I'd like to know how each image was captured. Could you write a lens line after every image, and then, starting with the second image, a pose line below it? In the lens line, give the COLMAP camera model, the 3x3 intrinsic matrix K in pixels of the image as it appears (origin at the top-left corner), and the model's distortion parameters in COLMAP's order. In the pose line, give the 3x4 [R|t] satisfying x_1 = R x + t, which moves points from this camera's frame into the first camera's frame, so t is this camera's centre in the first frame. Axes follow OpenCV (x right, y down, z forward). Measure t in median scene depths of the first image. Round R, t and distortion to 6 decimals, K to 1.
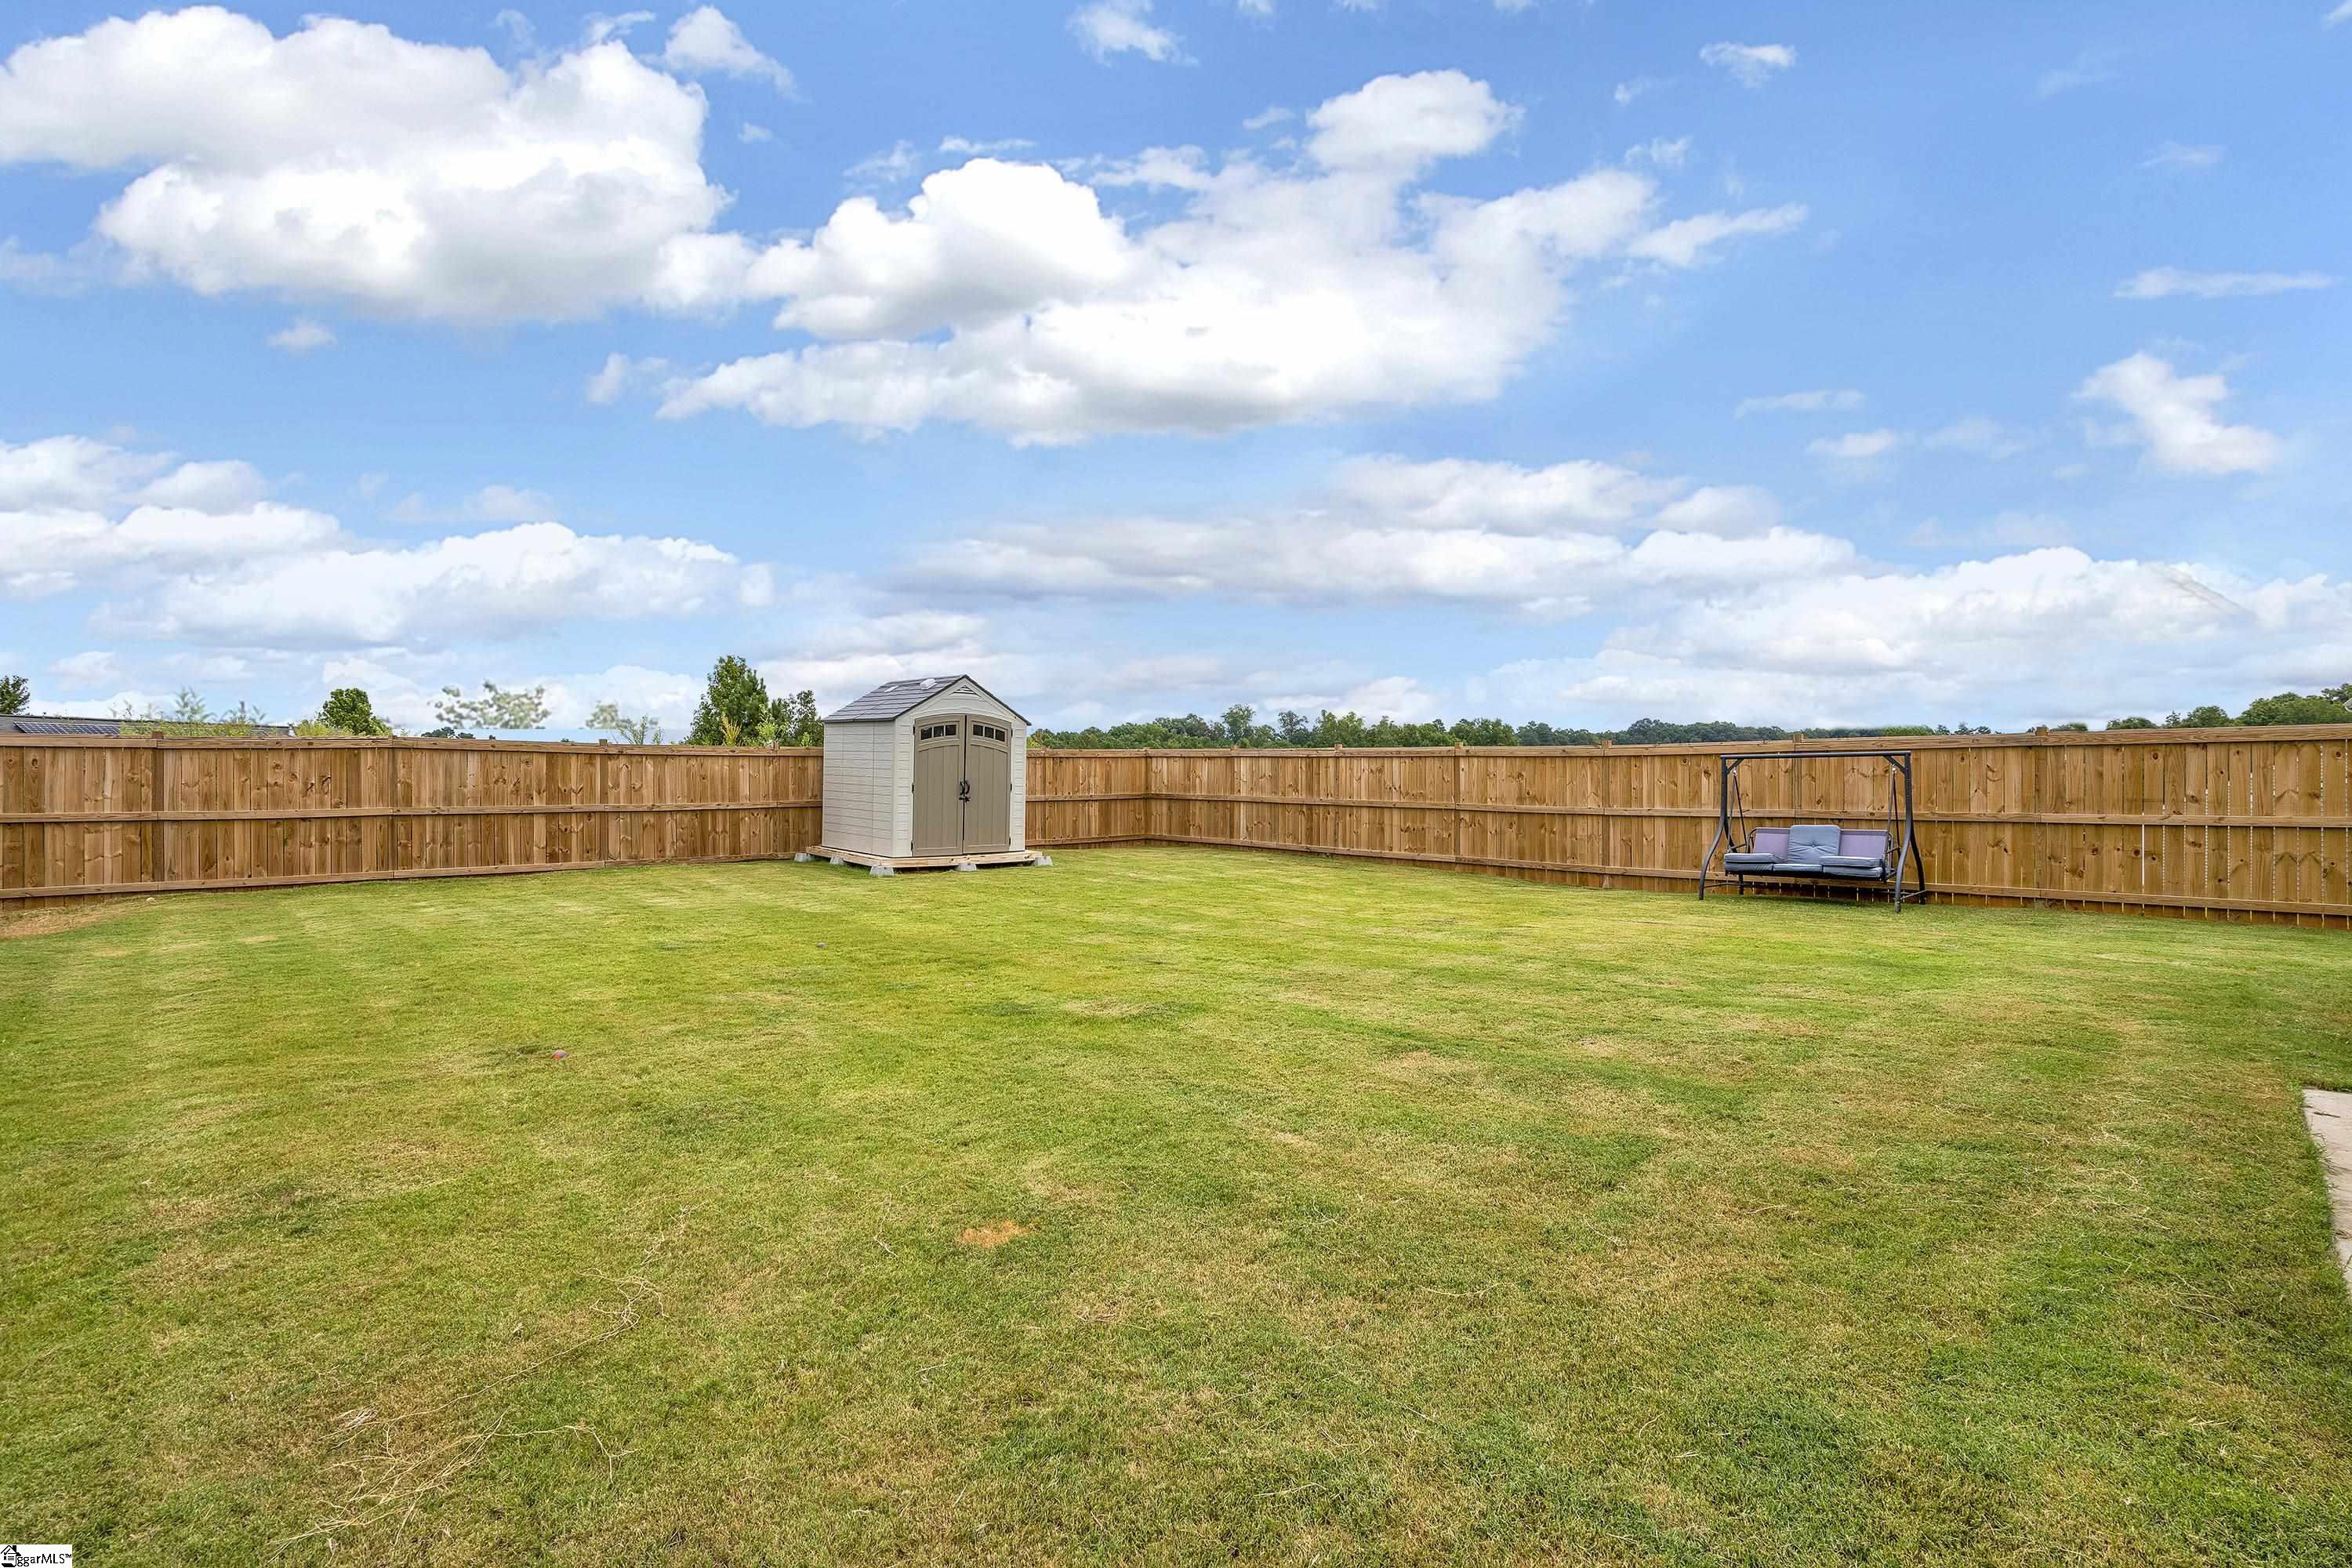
lens RADIAL K [[1107.6, 0, 1170.4], [0, 1107.6, 782.8], [0, 0, 1]] dist [-0.039281, 0.001476]
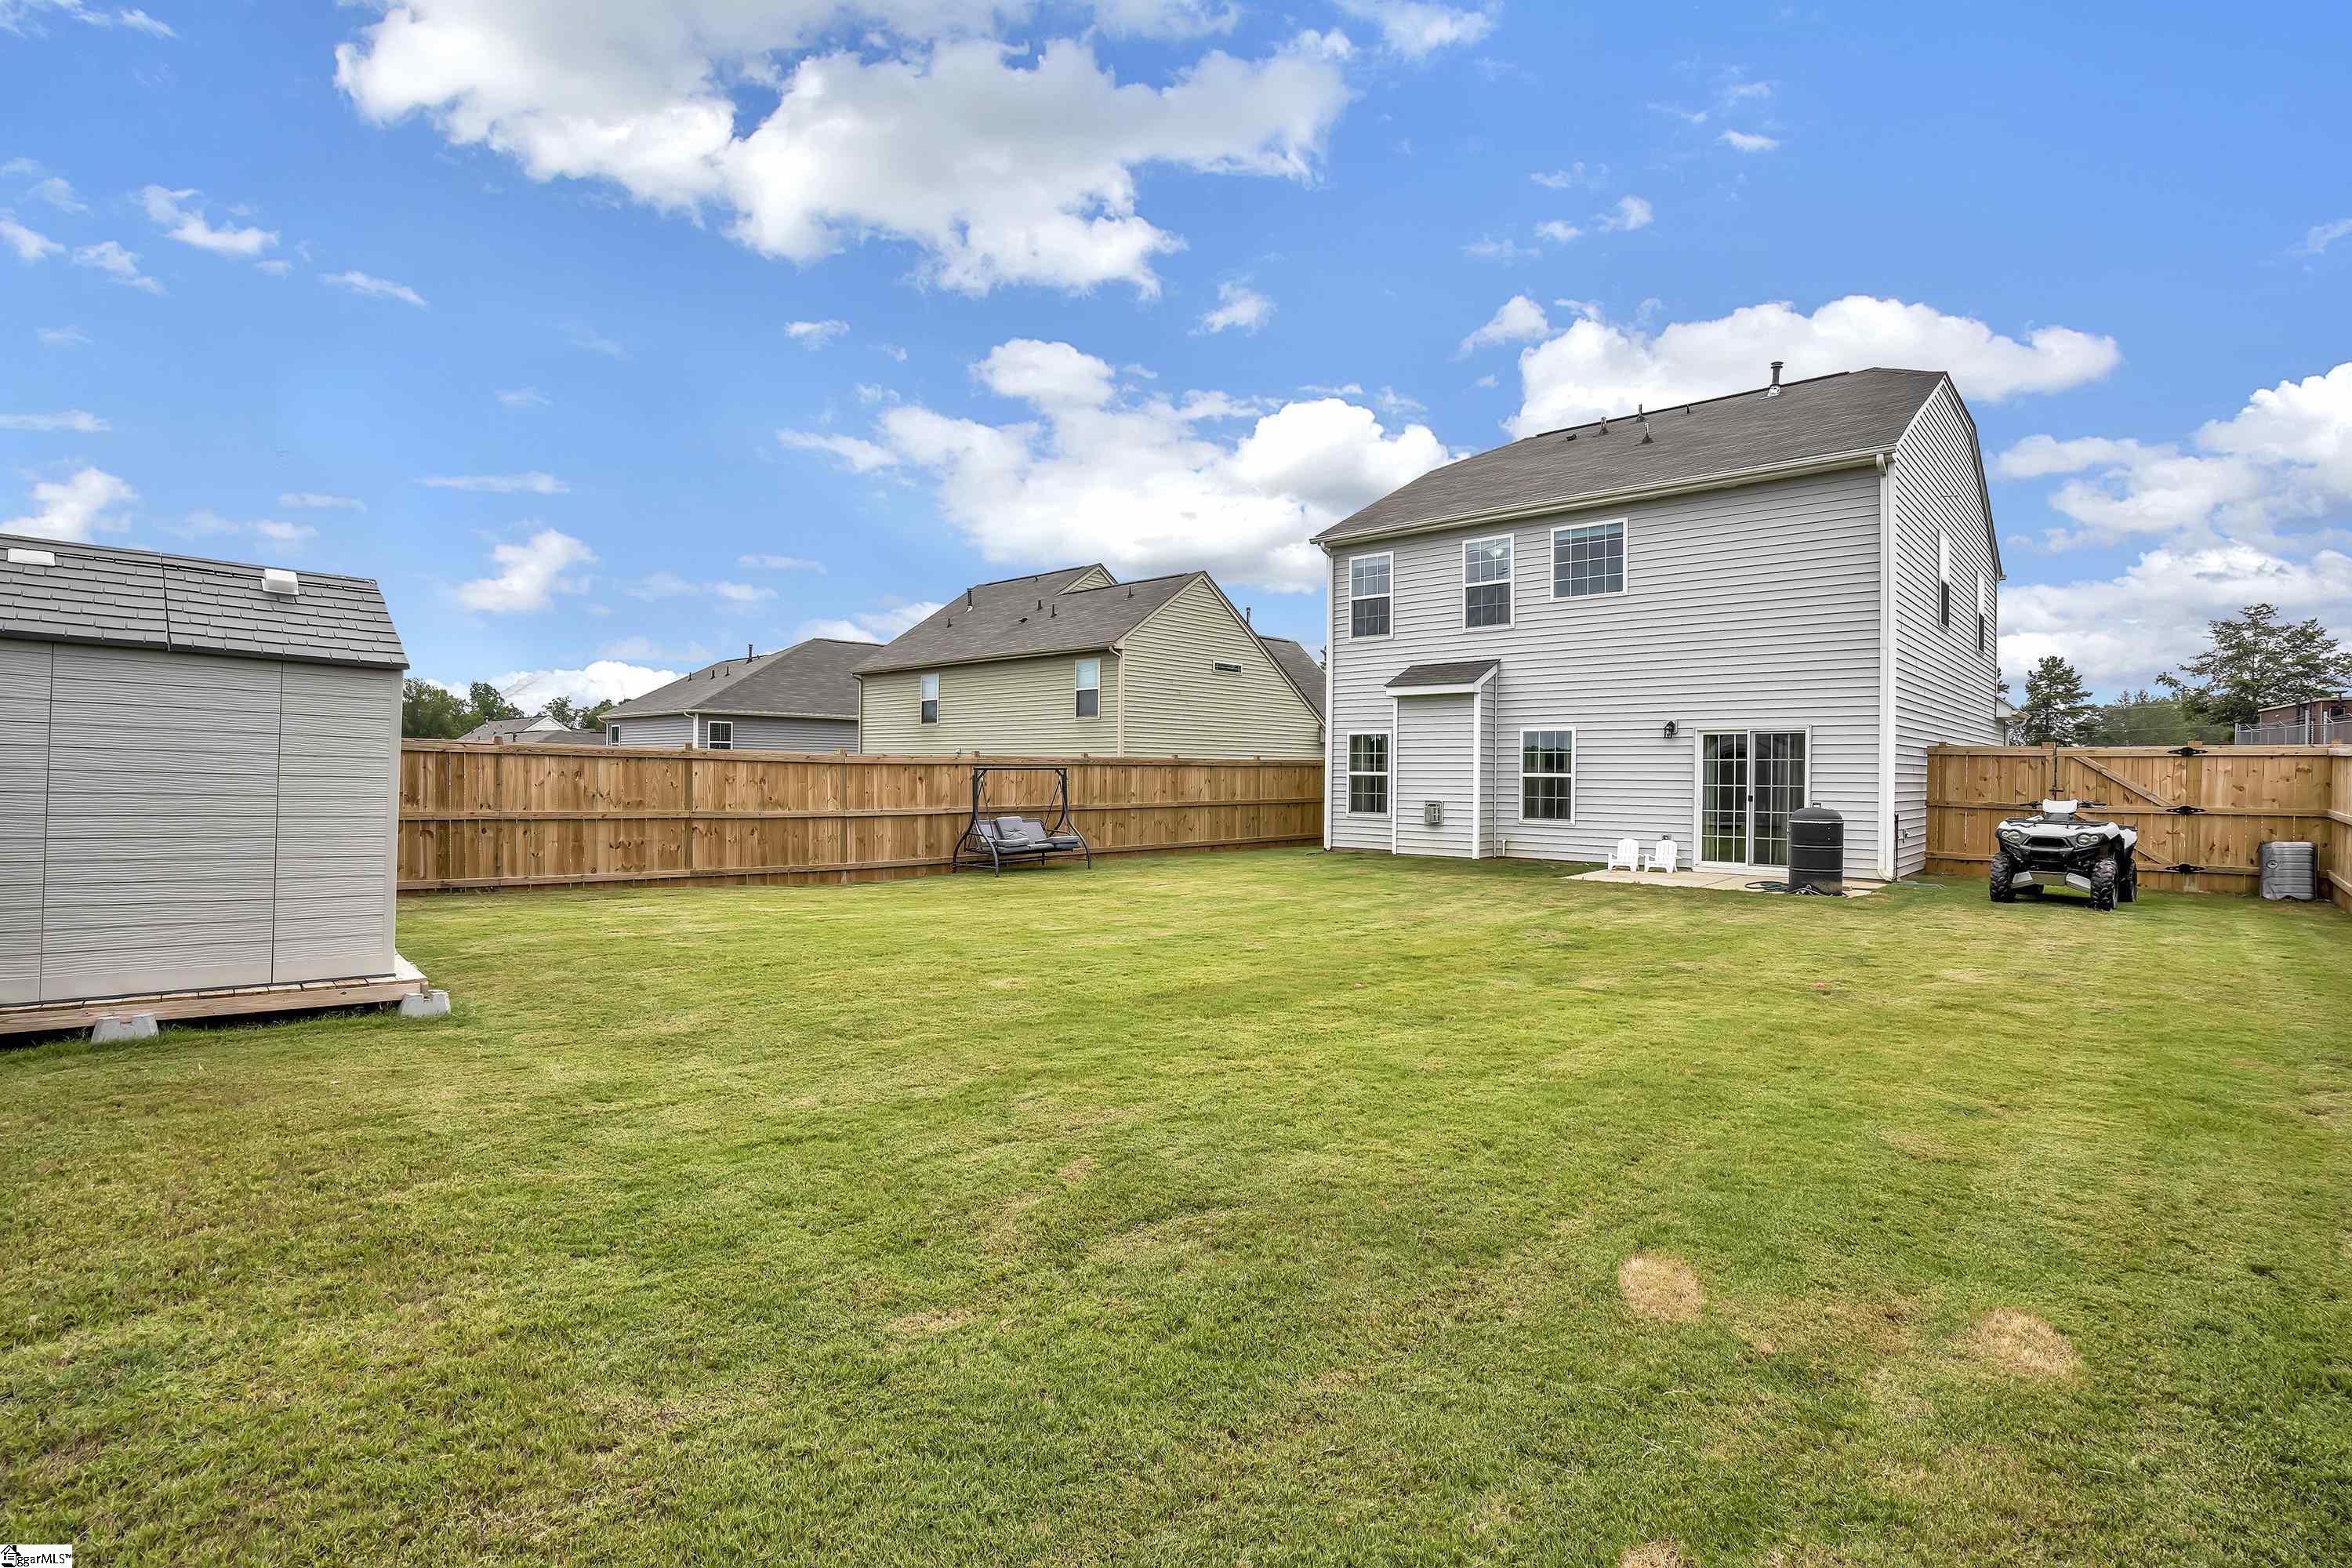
lens RADIAL K [[1107.6, 0, 1171.9], [0, 1107.6, 768.0], [0, 0, 1]] dist [-0.039281, 0.001476]
pose [[-0.051597, 0.007121, 0.998643, -0.684524], [-0.001569, 0.999973, -0.007211, -0.011555], [-0.998667, -0.001939, -0.051585, 0.678943]]
